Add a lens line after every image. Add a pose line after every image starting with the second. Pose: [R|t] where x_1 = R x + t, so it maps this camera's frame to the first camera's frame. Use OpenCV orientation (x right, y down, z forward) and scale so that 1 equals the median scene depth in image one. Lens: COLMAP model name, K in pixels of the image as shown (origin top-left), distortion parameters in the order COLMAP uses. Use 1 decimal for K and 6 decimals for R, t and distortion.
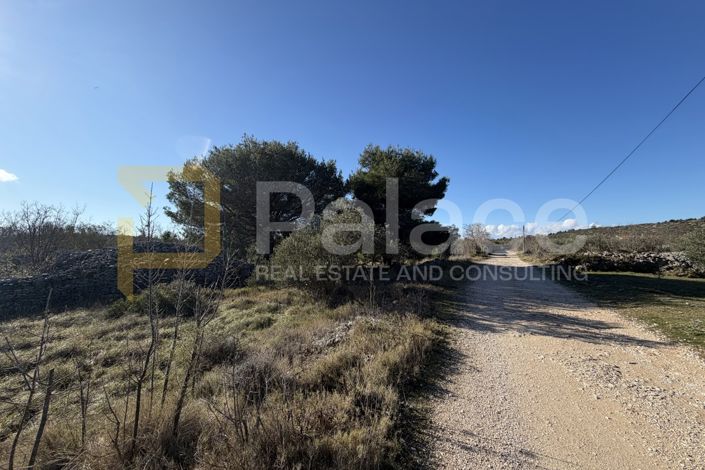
lens RADIAL K [[279.0, 0, 348.7], [0, 279.0, 238.6], [0, 0, 1]] dist [-0.000565, -0.000043]
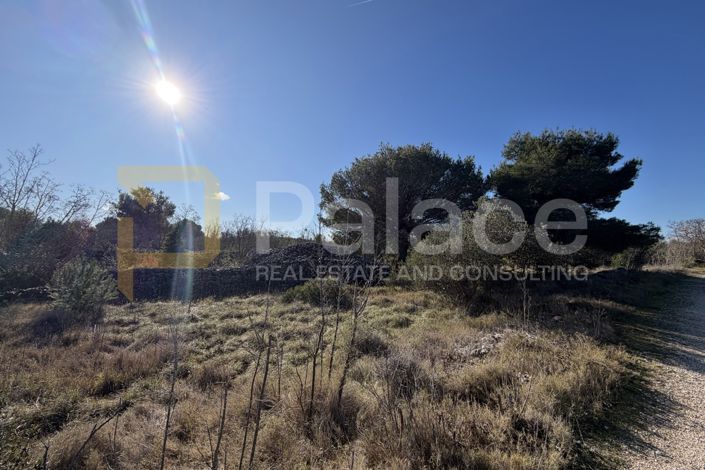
lens RADIAL K [[279.0, 0, 347.7], [0, 279.0, 237.1], [0, 0, 1]] dist [-0.000565, -0.000043]
pose [[0.894607, -0.002502, -0.446848, -0.020469], [-0.003077, 0.999926, -0.011759, -0.001067], [0.446844, 0.011895, 0.894533, -0.019294]]
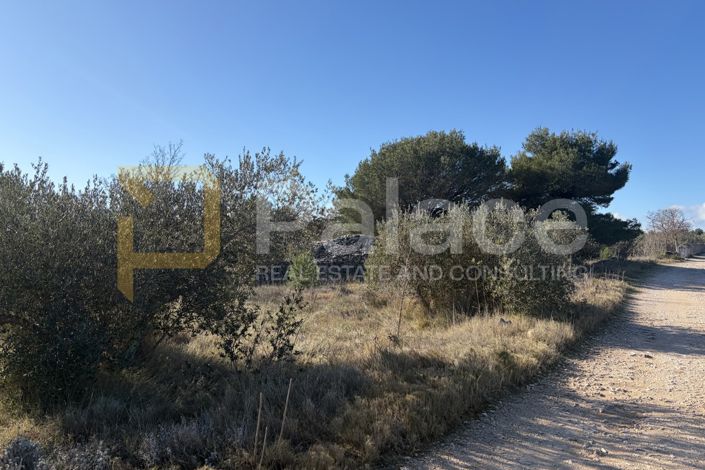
lens RADIAL K [[533.5, 0, 353.1], [0, 533.5, 232.1], [0, 0, 1]] dist [0.036575, 0.004284]
pose [[0.993505, 0.027005, -0.110537, -0.758067], [-0.024379, 0.999389, 0.025038, -0.078902], [0.111146, -0.022180, 0.993557, -1.873452]]
